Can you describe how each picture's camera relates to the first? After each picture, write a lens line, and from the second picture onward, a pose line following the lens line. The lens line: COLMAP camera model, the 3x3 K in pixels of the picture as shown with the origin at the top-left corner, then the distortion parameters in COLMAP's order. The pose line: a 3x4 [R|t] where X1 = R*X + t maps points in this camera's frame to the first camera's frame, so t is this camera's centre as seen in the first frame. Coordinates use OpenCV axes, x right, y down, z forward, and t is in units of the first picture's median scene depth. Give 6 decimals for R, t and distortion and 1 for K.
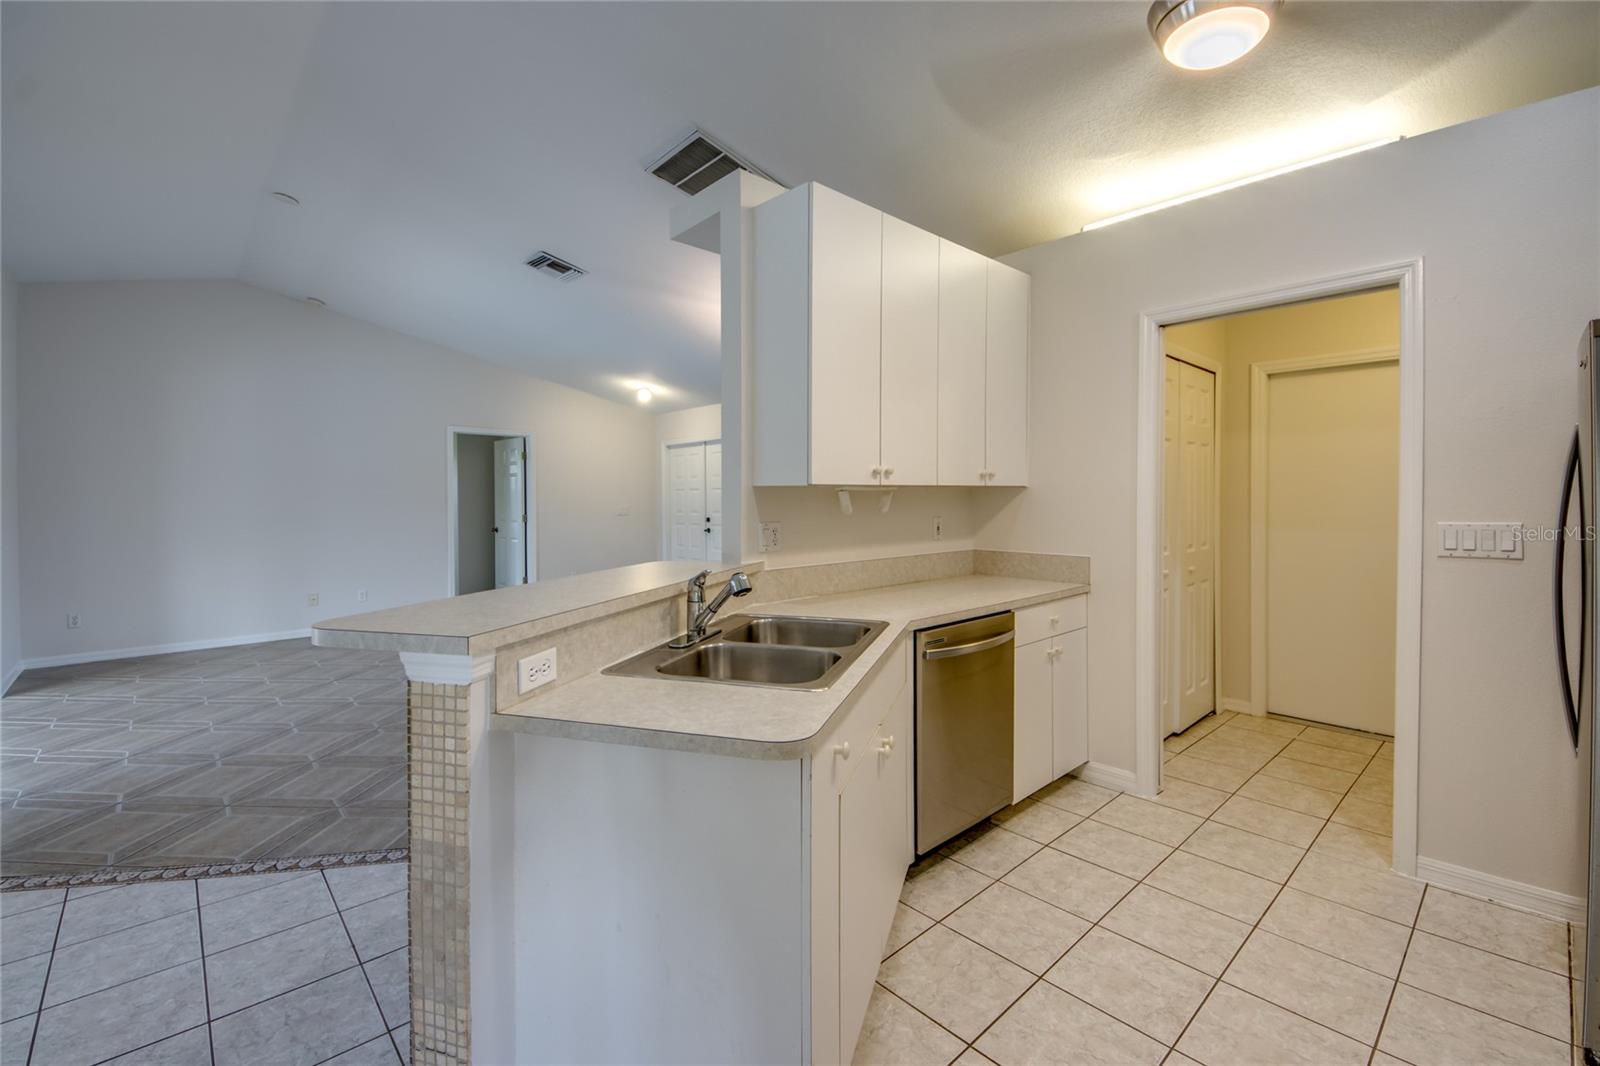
lens RADIAL K [[688.1, 0, 803.8], [0, 688.1, 505.3], [0, 0, 1]] dist [0.020754, -0.018202]
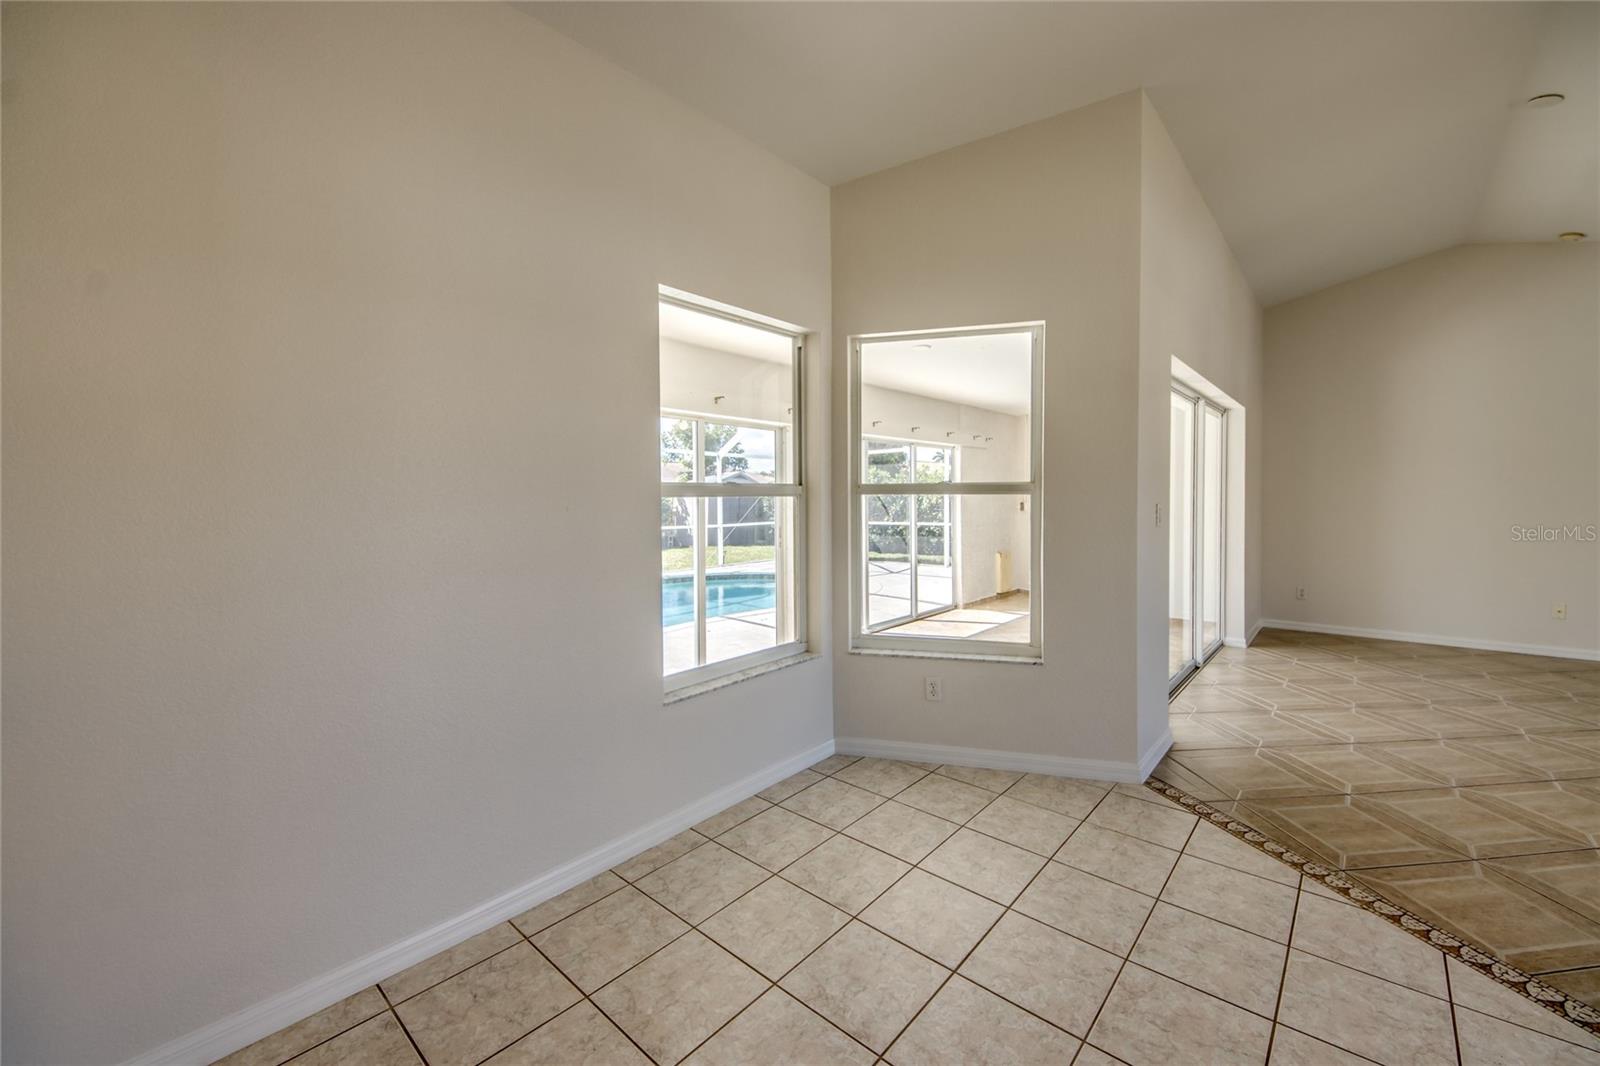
lens RADIAL K [[633.5, 0, 835.9], [0, 633.5, 508.2], [0, 0, 1]] dist [0.028999, -0.017586]
pose [[0.132249, 0.021741, -0.990978, -0.223360], [-0.008964, 0.999745, 0.020738, 0.021049], [0.991176, 0.006141, 0.132410, 0.178789]]
